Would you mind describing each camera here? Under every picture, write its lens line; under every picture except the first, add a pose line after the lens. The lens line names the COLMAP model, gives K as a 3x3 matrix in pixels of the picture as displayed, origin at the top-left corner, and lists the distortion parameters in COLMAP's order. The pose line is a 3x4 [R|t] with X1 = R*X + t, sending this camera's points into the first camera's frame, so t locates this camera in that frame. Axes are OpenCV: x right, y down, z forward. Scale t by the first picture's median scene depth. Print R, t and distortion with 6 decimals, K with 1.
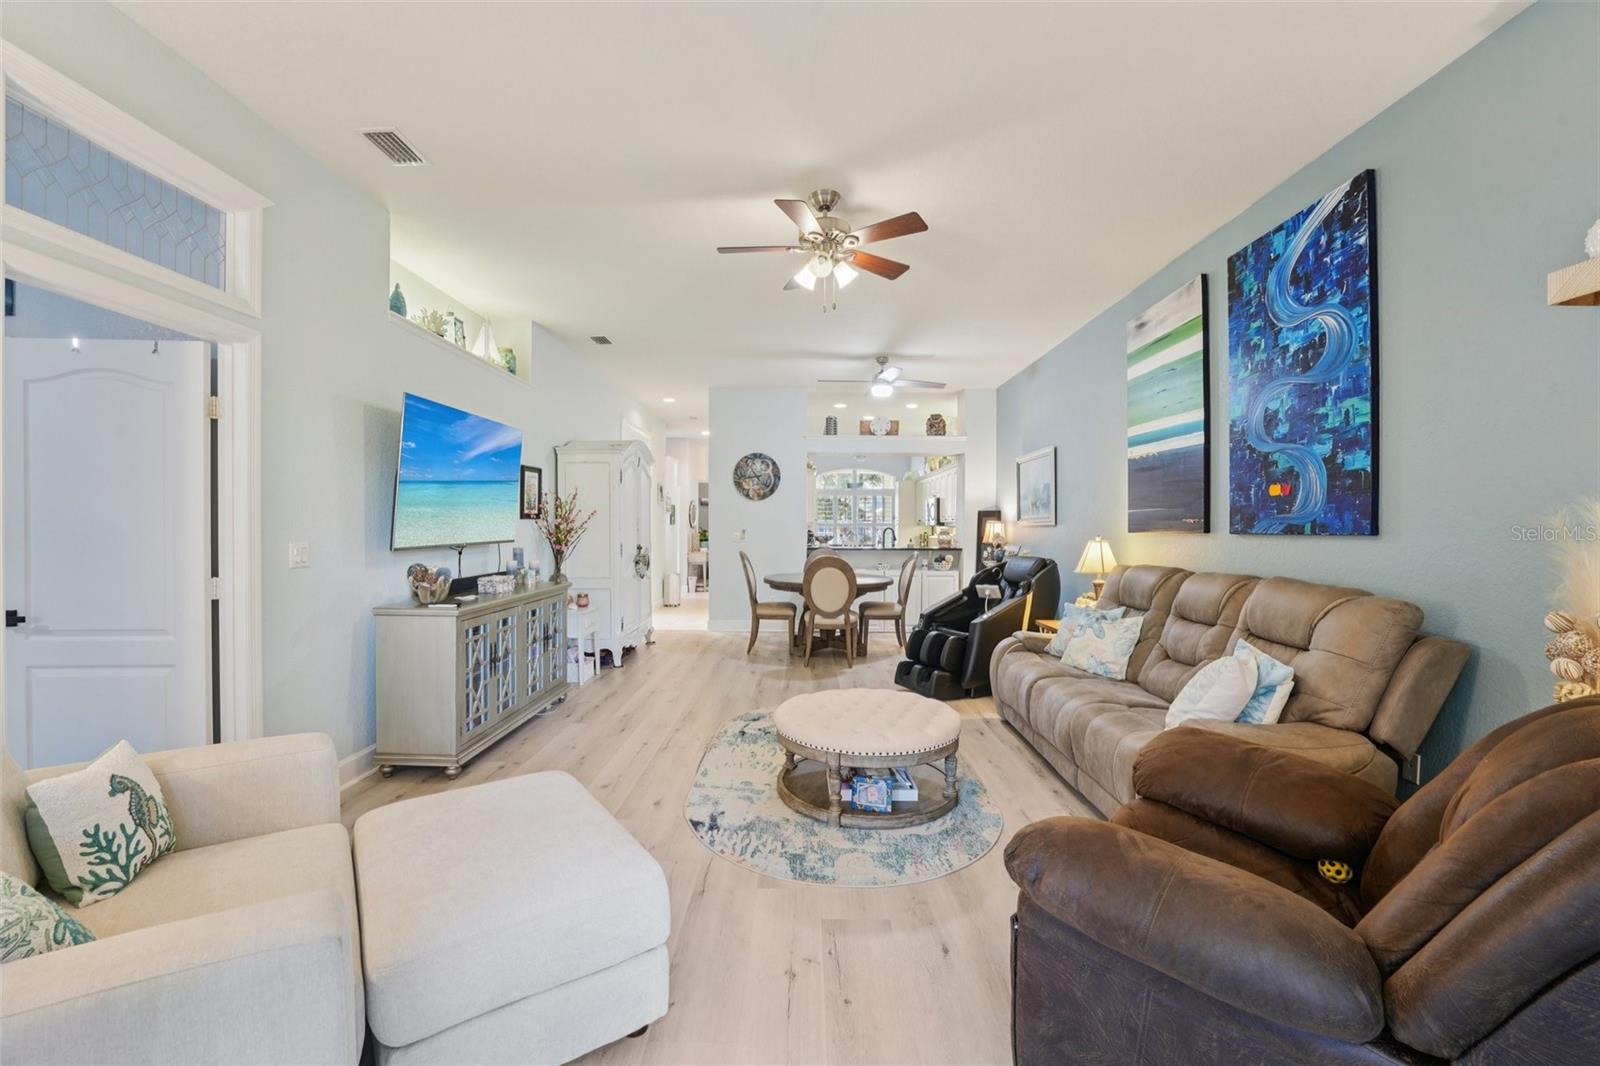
lens RADIAL K [[646.8, 0, 800.0], [0, 646.8, 533.0], [0, 0, 1]] dist [-0.020608, -0.000047]
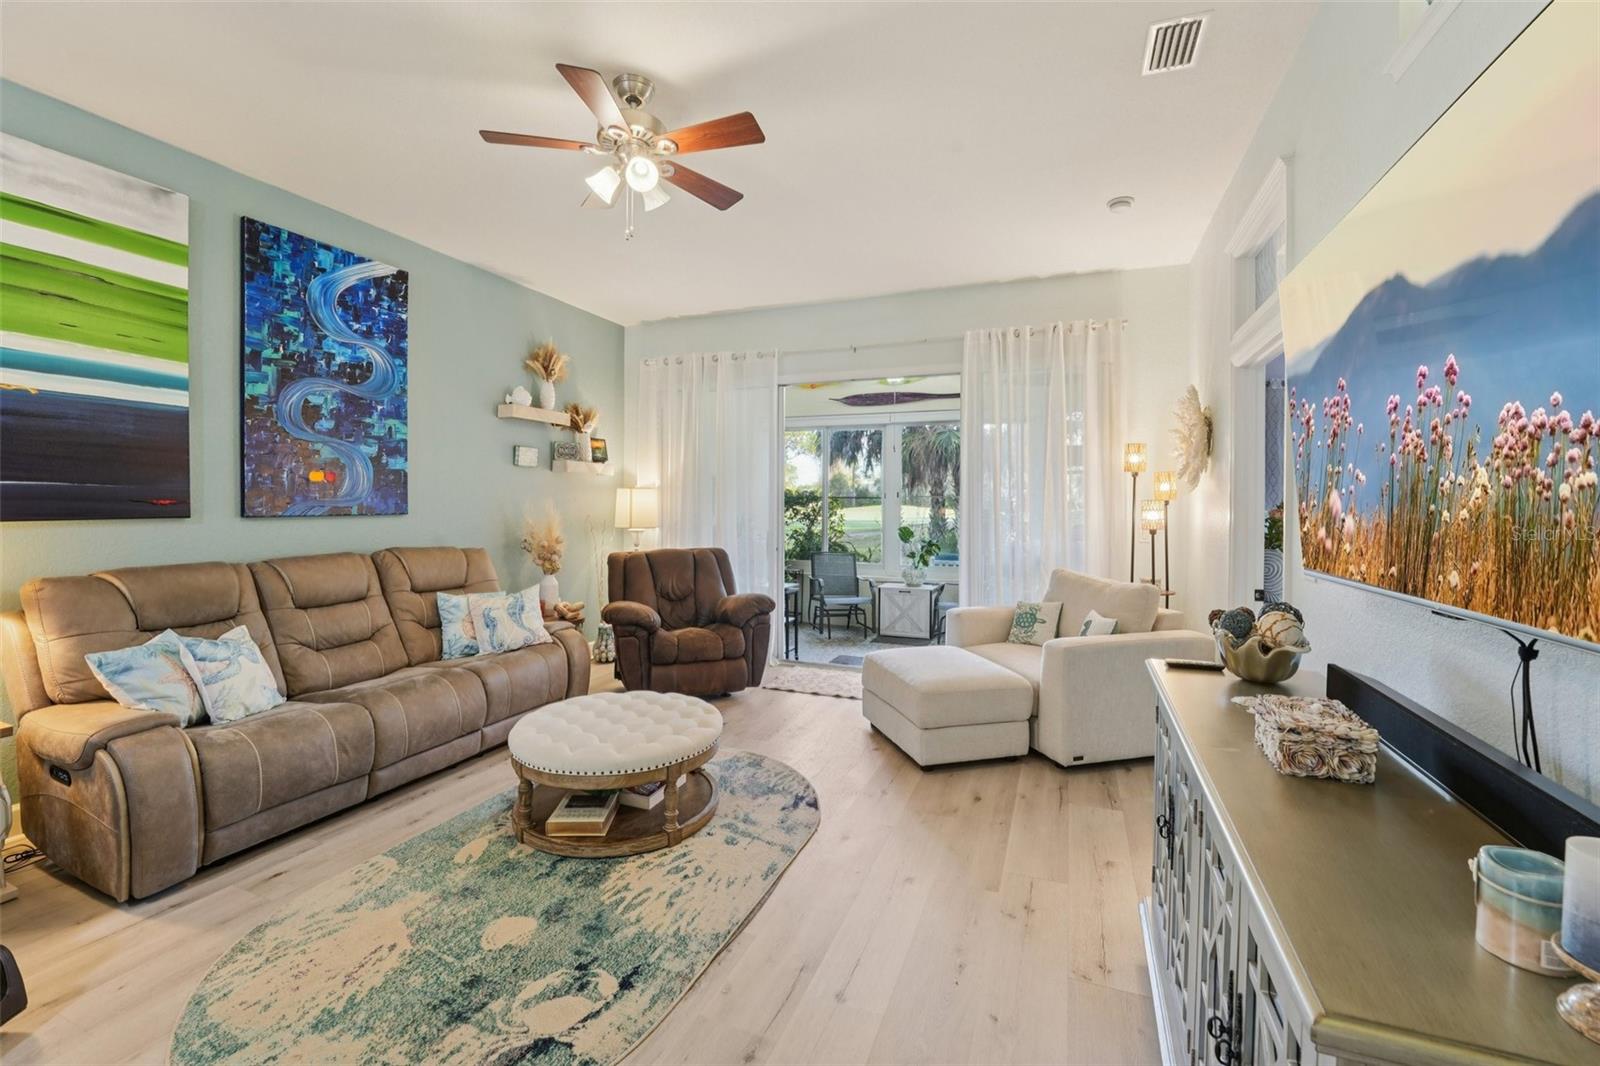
lens RADIAL K [[658.2, 0, 799.5], [0, 658.2, 509.0], [0, 0, 1]] dist [-0.019616, -0.000032]
pose [[-0.928578, -0.014120, 0.370869, -0.478012], [-0.006752, 0.999753, 0.021157, -0.041160], [-0.371076, 0.017142, -0.928444, 1.801766]]
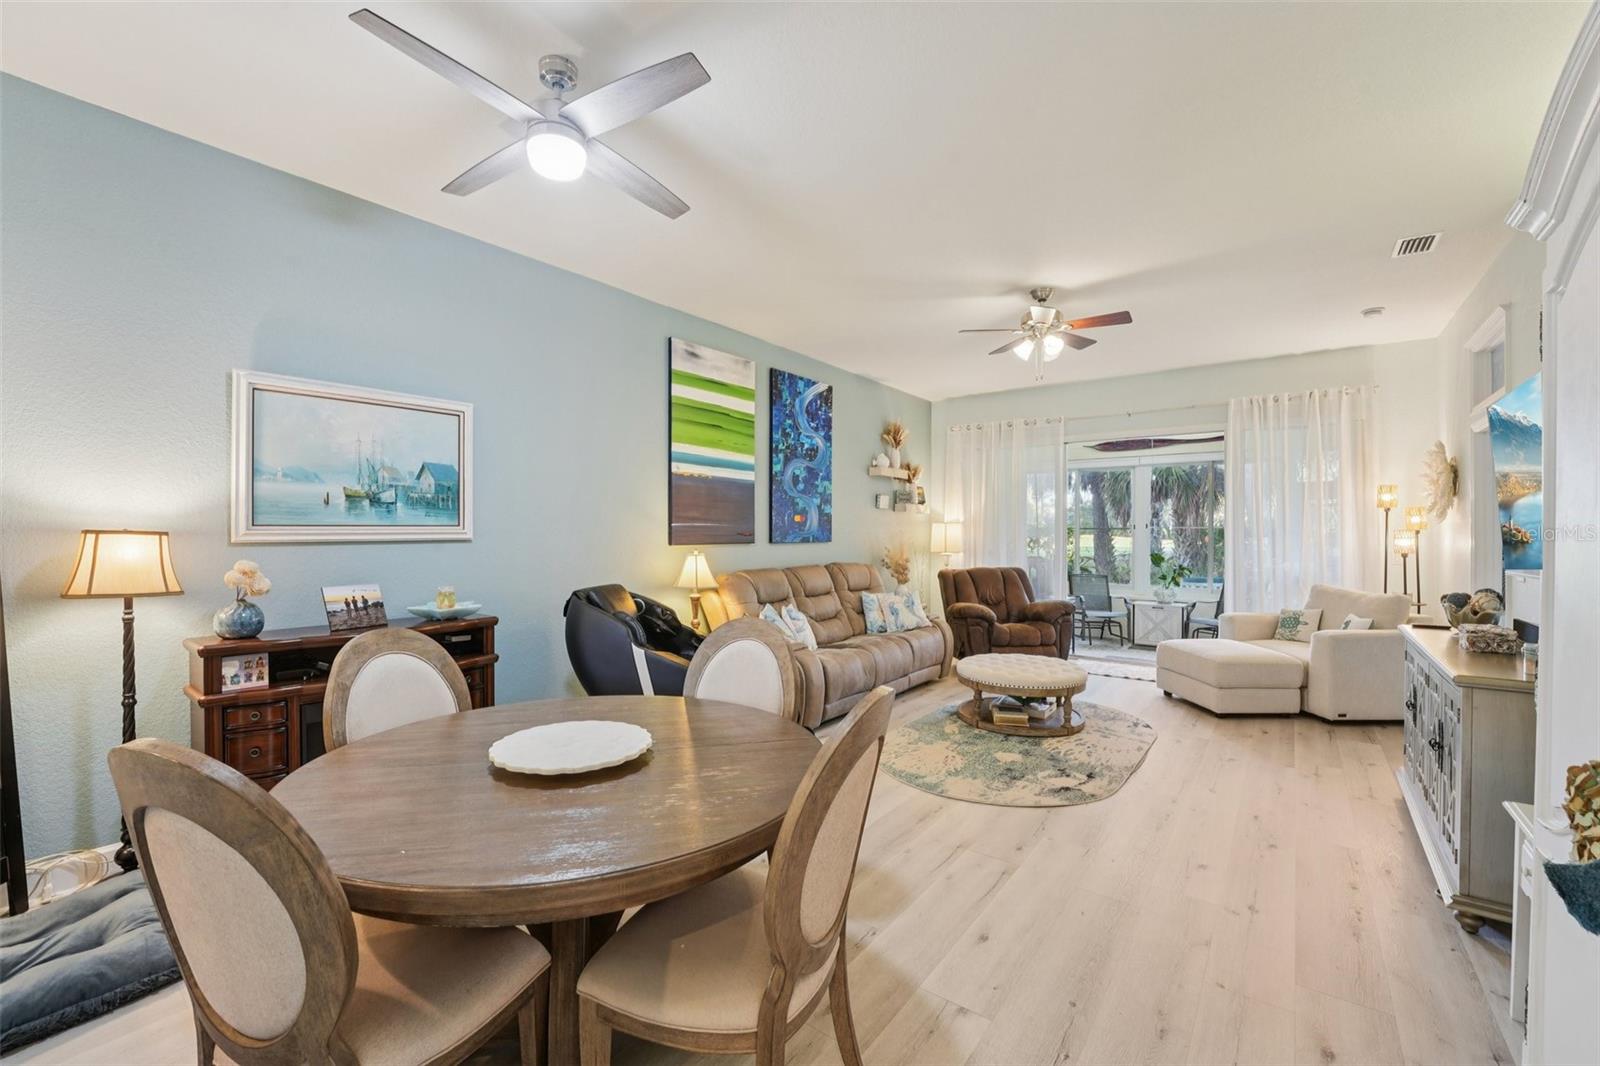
lens RADIAL K [[646.8, 0, 800.0], [0, 646.8, 533.0], [0, 0, 1]] dist [-0.020608, -0.000047]
pose [[-0.796497, -0.006980, 0.604602, -0.398498], [0.000521, 0.999925, 0.012229, -0.049753], [-0.604642, 0.010055, -0.796434, 2.557179]]
